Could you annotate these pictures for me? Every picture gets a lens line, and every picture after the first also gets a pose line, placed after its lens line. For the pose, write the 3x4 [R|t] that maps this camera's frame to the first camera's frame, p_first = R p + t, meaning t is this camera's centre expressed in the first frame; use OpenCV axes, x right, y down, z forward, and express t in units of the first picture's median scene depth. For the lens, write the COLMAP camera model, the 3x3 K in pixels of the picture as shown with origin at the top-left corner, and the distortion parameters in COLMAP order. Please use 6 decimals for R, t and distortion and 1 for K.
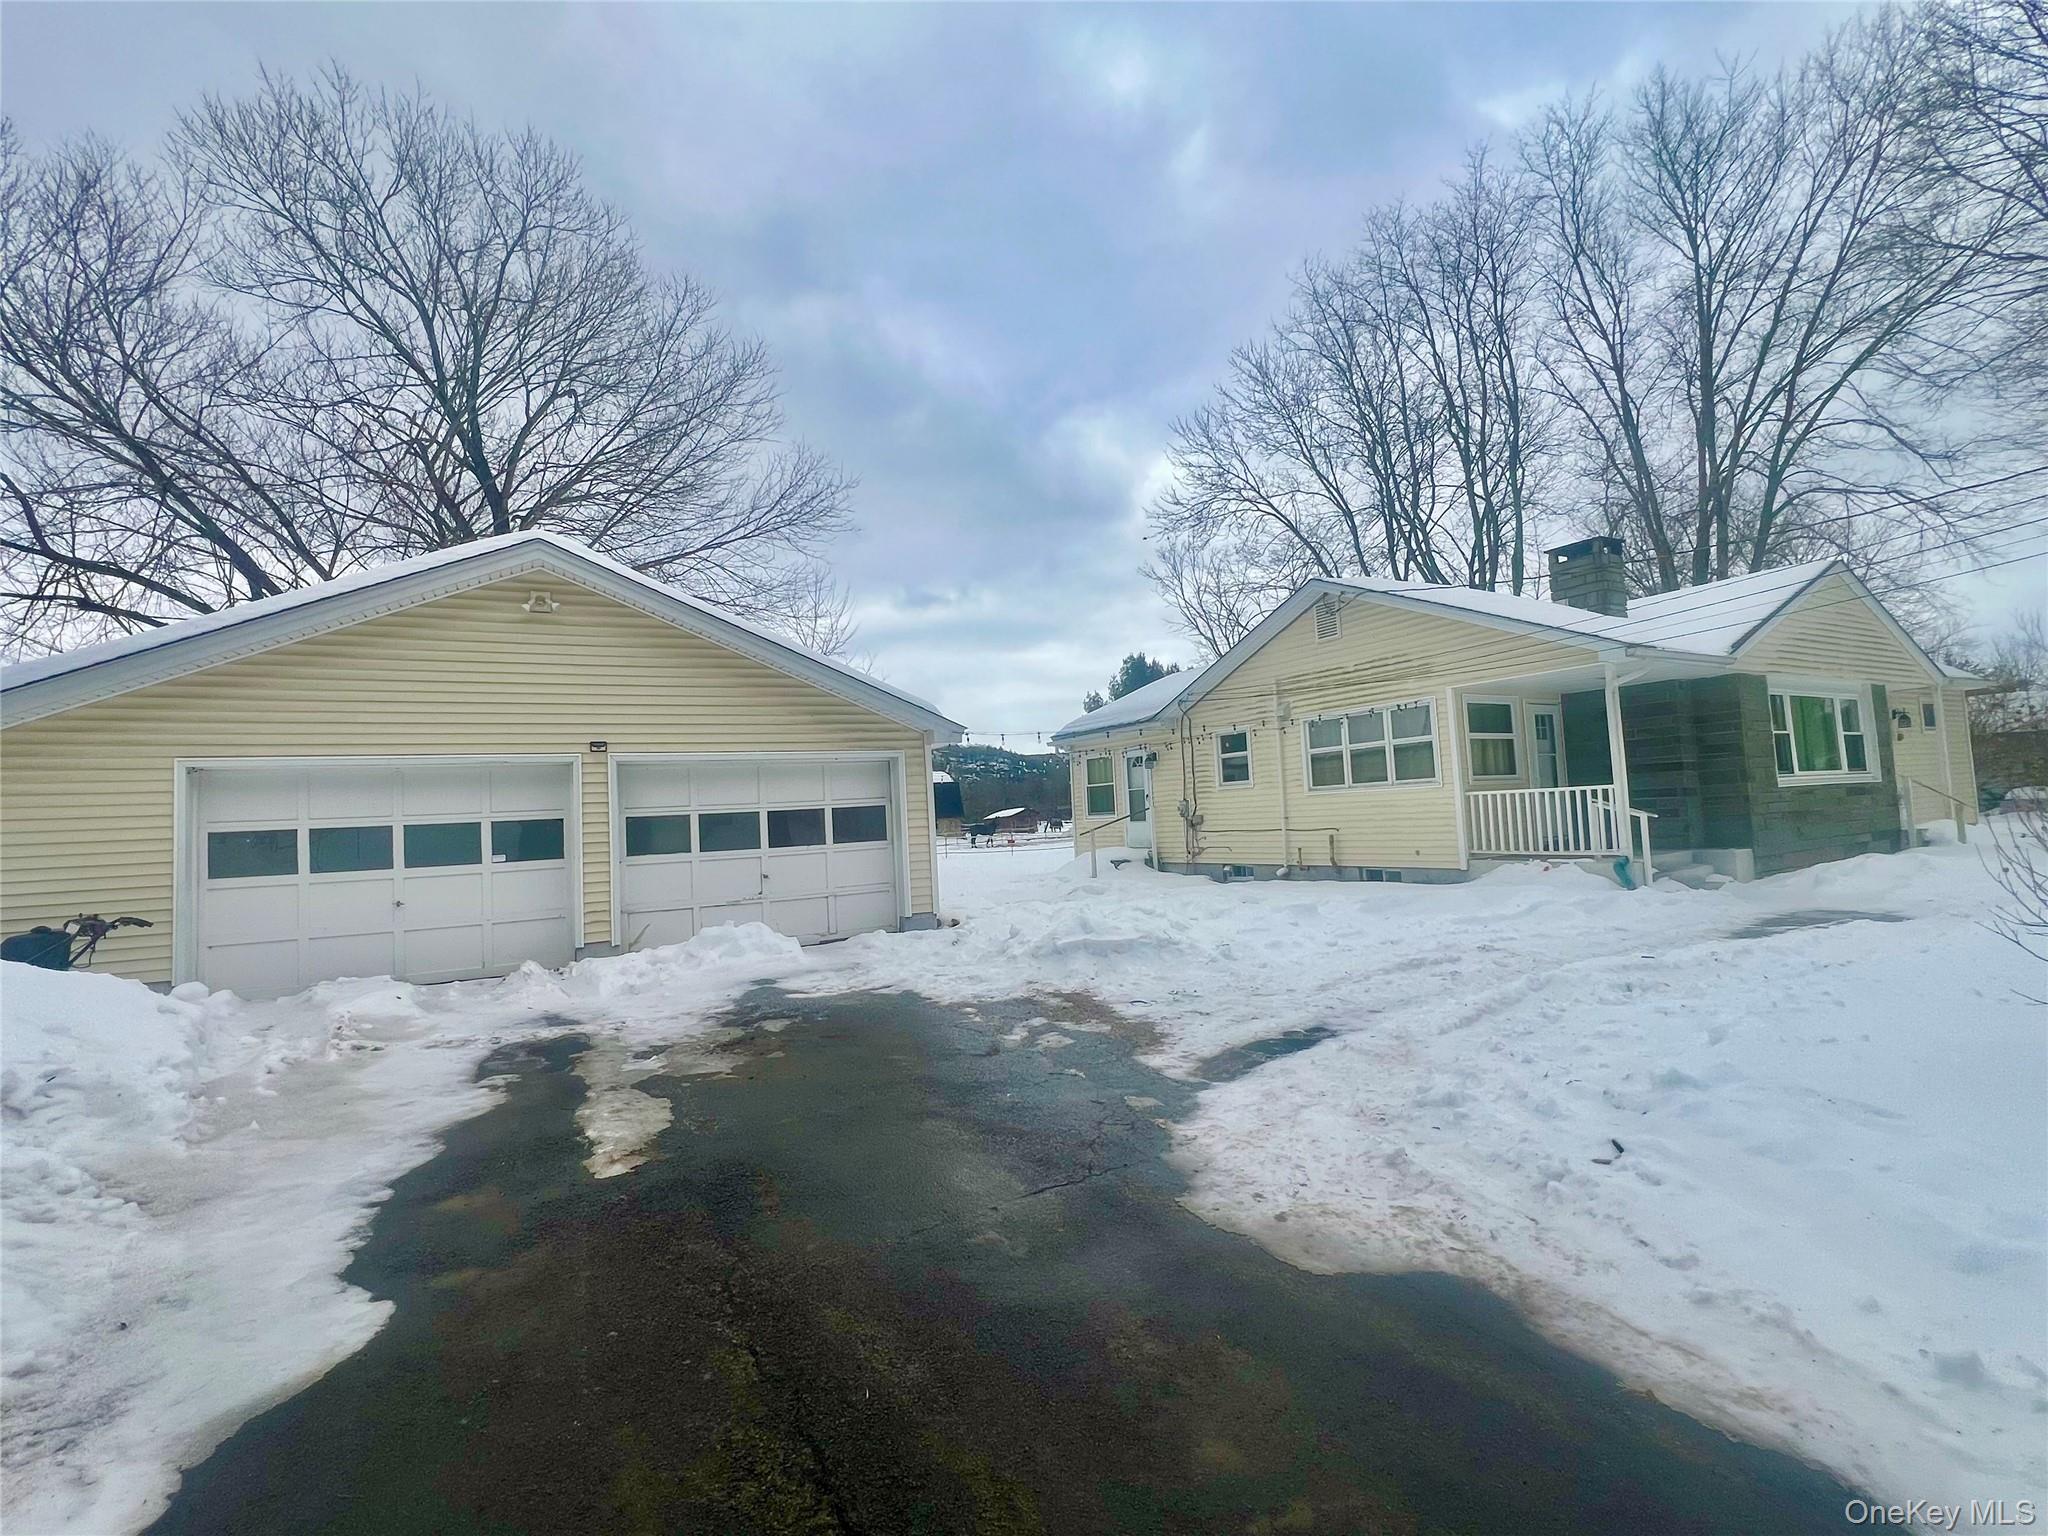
lens RADIAL K [[891.3, 0, 1028.5], [0, 891.3, 776.7], [0, 0, 1]] dist [-0.006085, 0.001016]
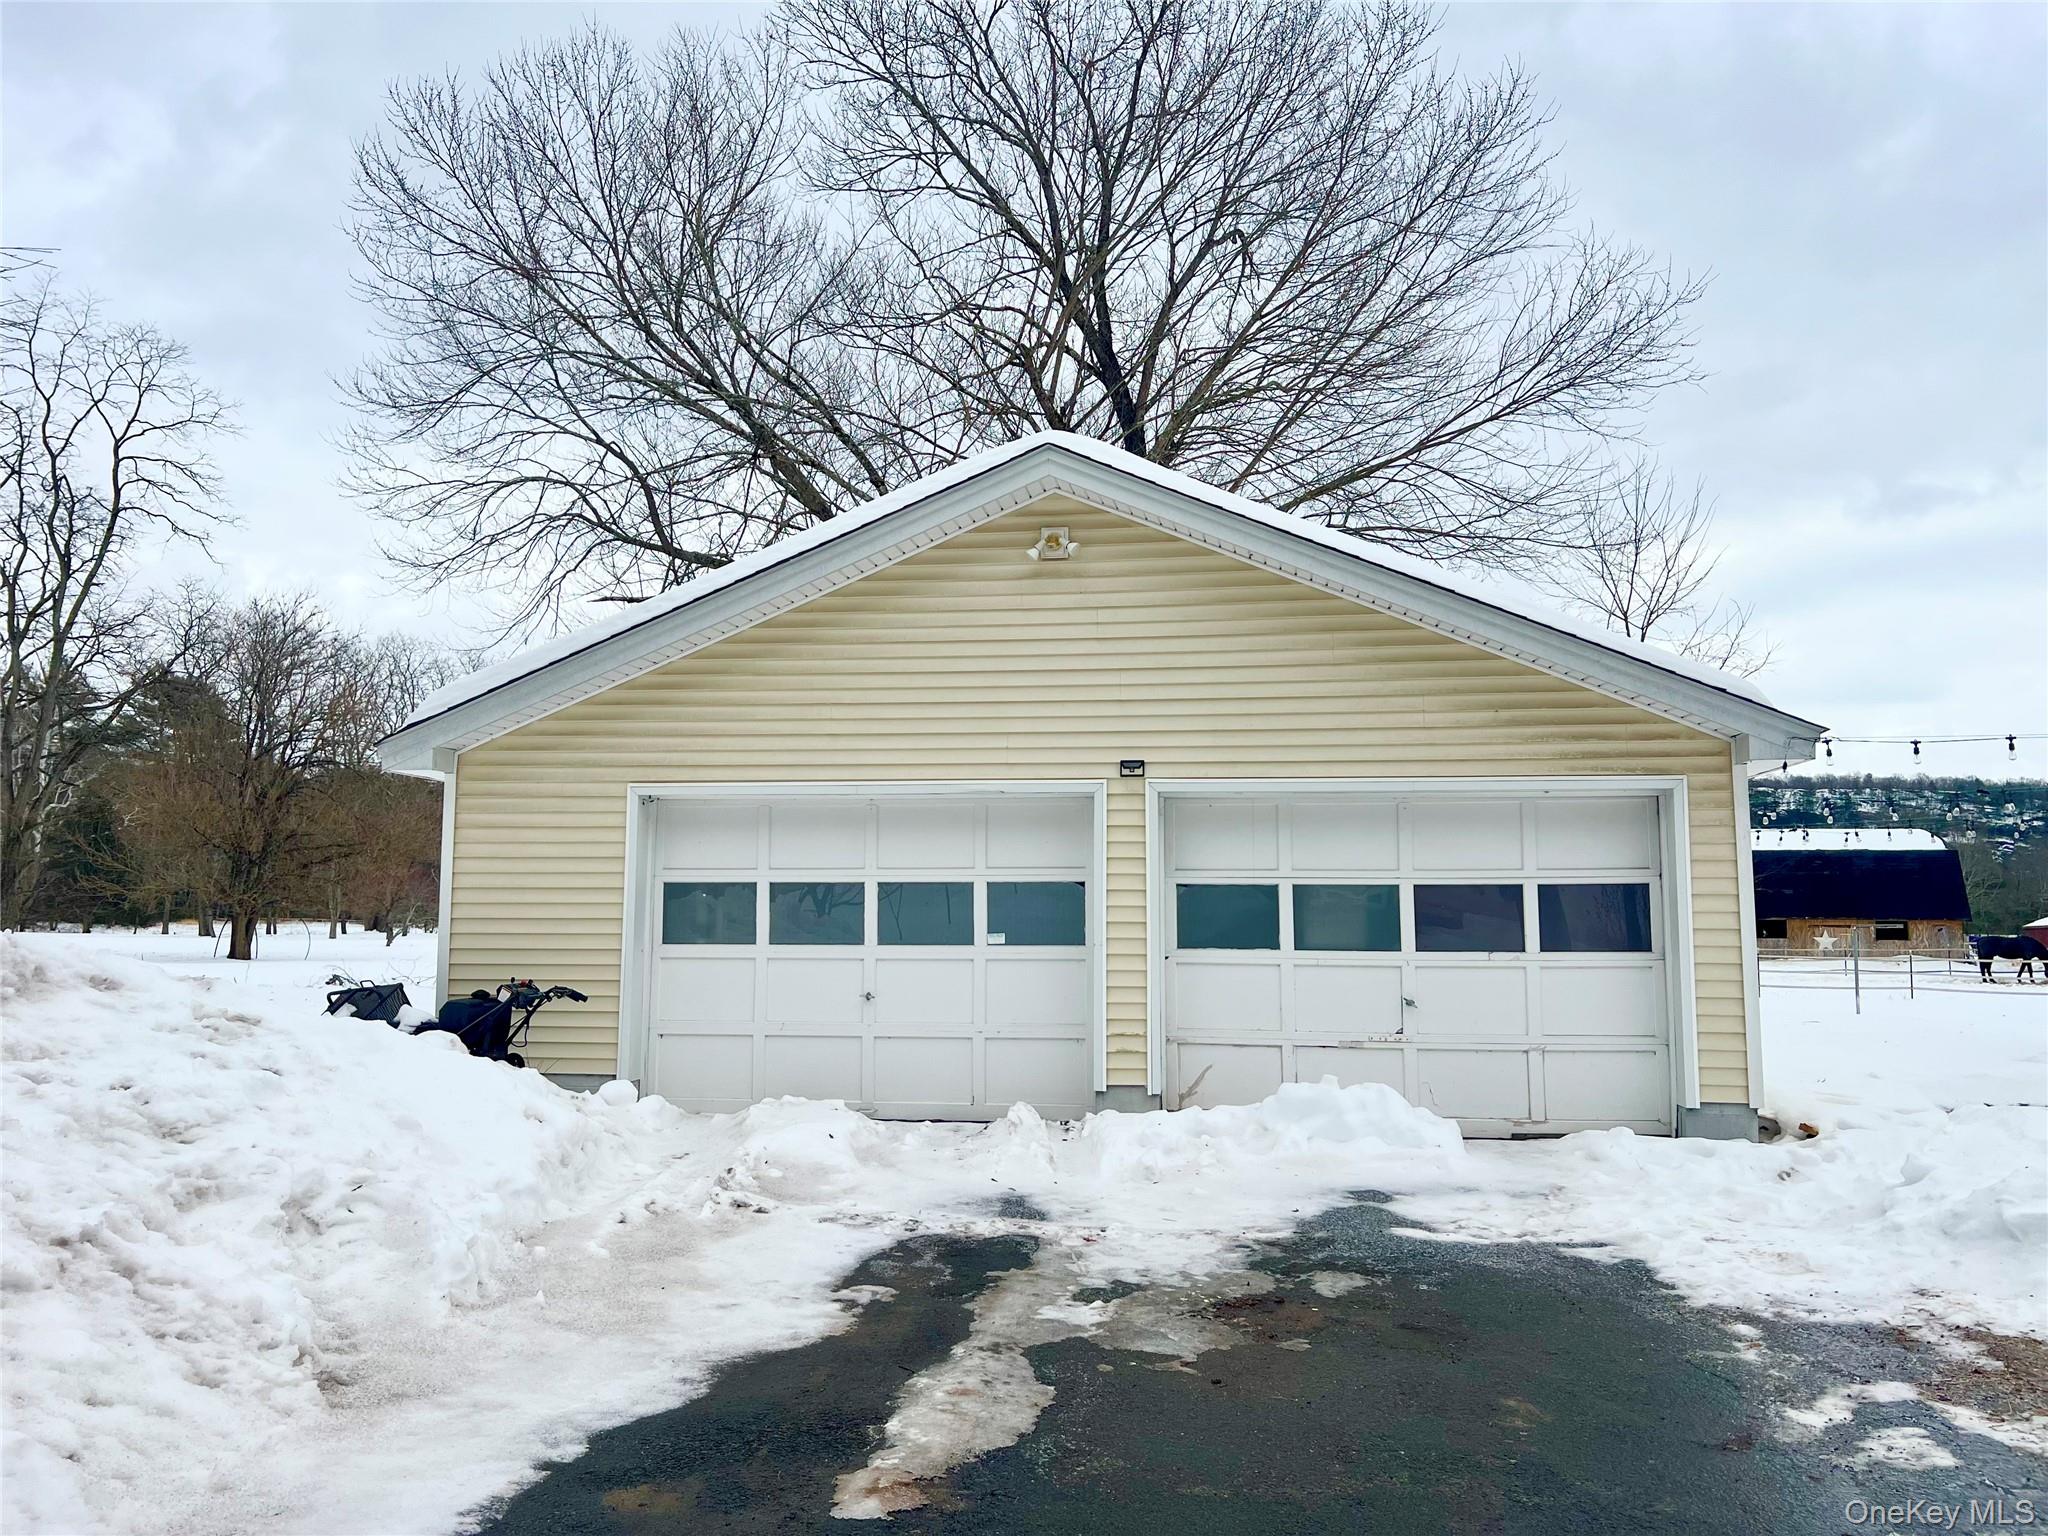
lens RADIAL K [[1513.7, 0, 1052.7], [0, 1513.7, 775.8], [0, 0, 1]] dist [0.052055, -0.059724]
pose [[0.822069, -0.001718, -0.569385, 0.059281], [-0.018702, 0.999374, -0.030017, 0.003417], [0.569081, 0.035324, 0.821523, 0.087347]]
